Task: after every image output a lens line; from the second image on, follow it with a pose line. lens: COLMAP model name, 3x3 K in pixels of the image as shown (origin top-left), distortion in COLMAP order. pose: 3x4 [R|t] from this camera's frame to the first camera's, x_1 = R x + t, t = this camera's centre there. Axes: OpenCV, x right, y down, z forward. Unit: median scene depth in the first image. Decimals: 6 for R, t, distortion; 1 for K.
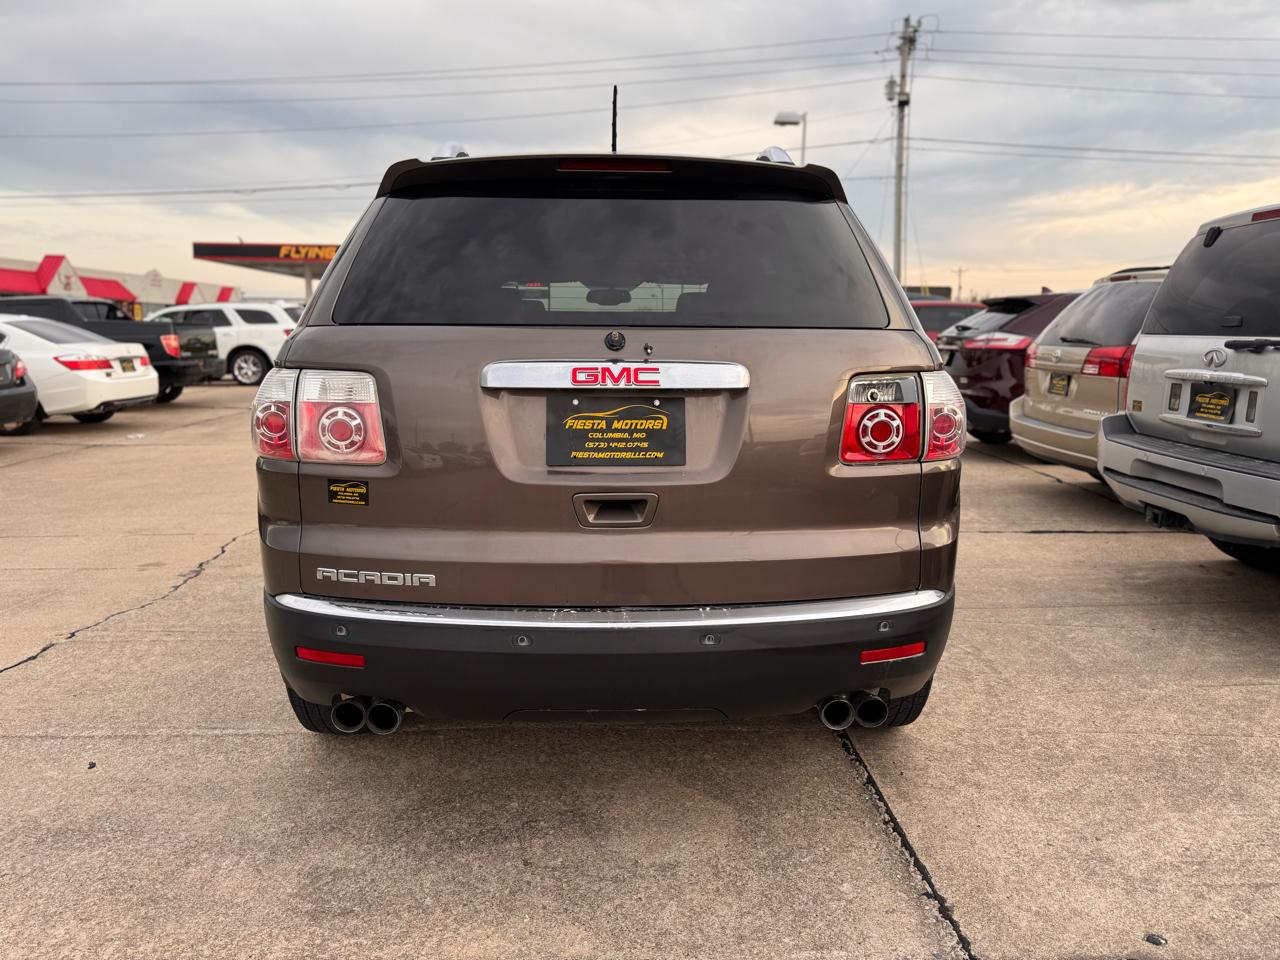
lens RADIAL K [[905.7, 0, 645.0], [0, 905.7, 470.9], [0, 0, 1]] dist [0.028705, -0.033606]
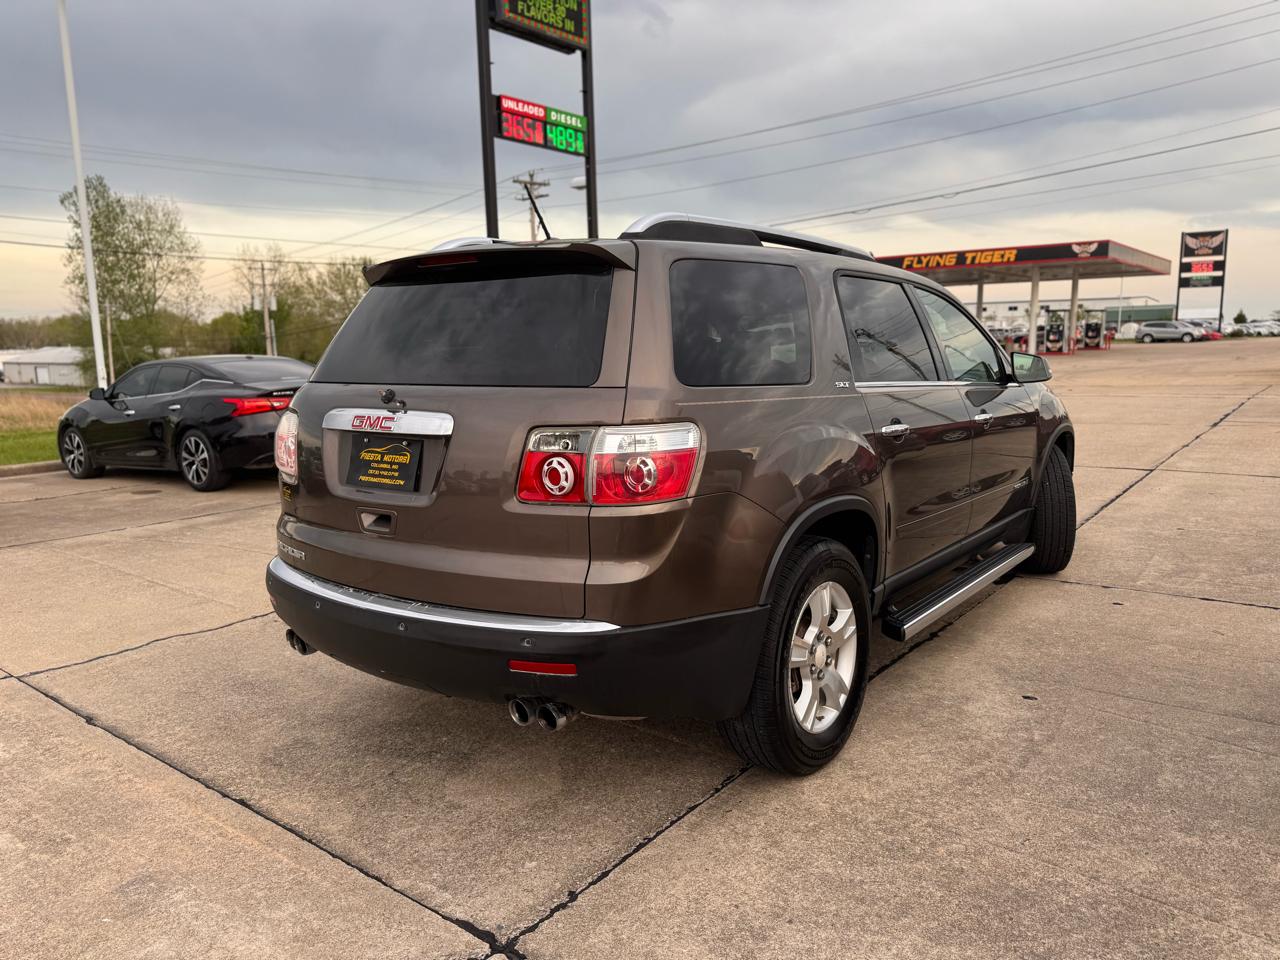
lens RADIAL K [[905.7, 0, 640.6], [0, 905.7, 476.6], [0, 0, 1]] dist [0.028705, -0.033606]
pose [[0.771814, 0.067056, -0.632302, 0.781479], [-0.065548, 0.997516, 0.025776, -0.058081], [0.632460, 0.021552, 0.774293, 0.133506]]
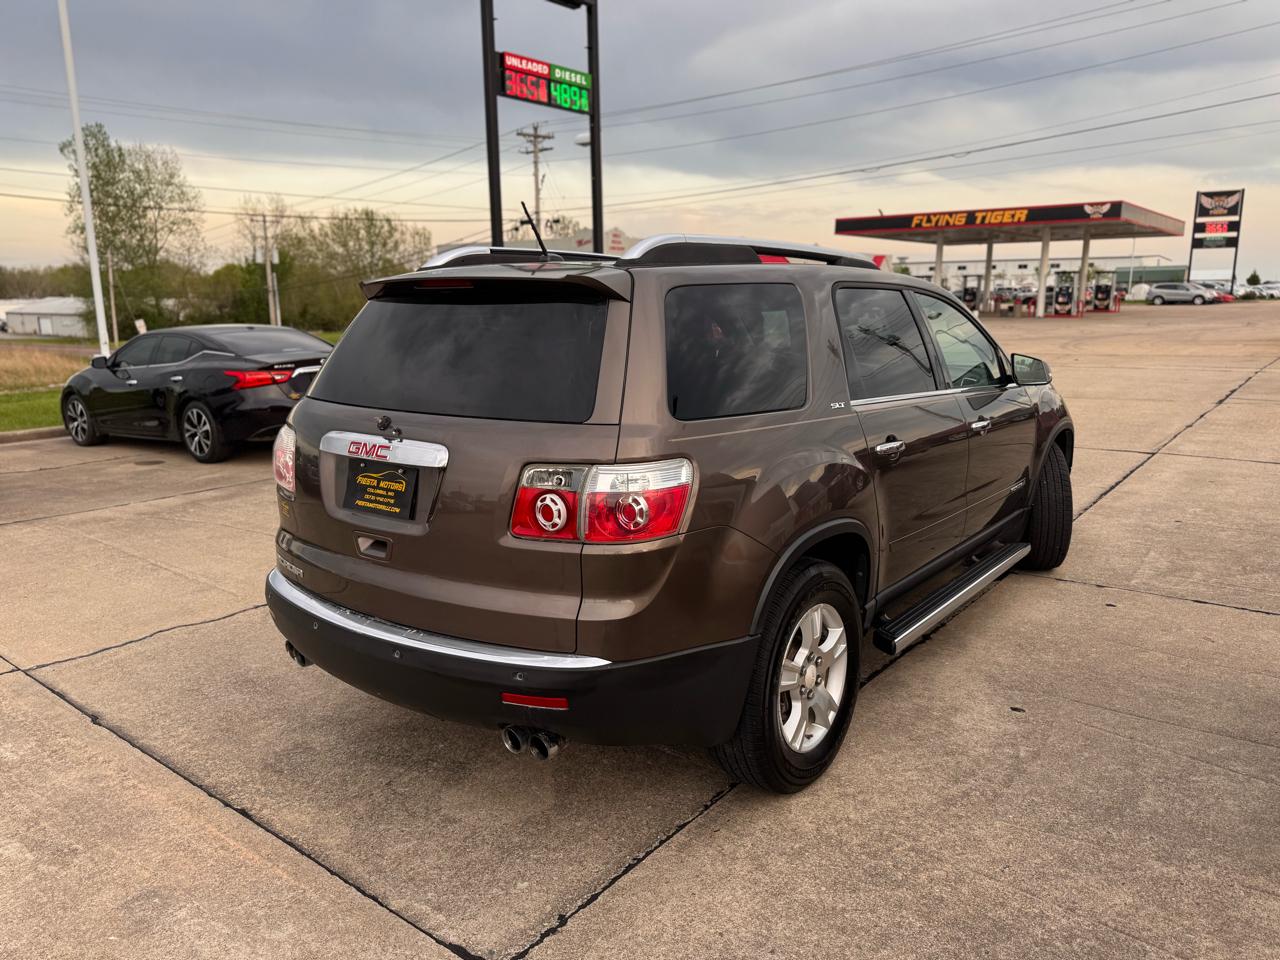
lens RADIAL K [[905.7, 0, 636.9], [0, 905.7, 475.8], [0, 0, 1]] dist [0.028705, -0.033606]
pose [[0.766326, 0.105530, -0.633725, 0.786566], [-0.075913, 0.994380, 0.073791, -0.134904], [0.637951, -0.008440, 0.770030, 0.134097]]
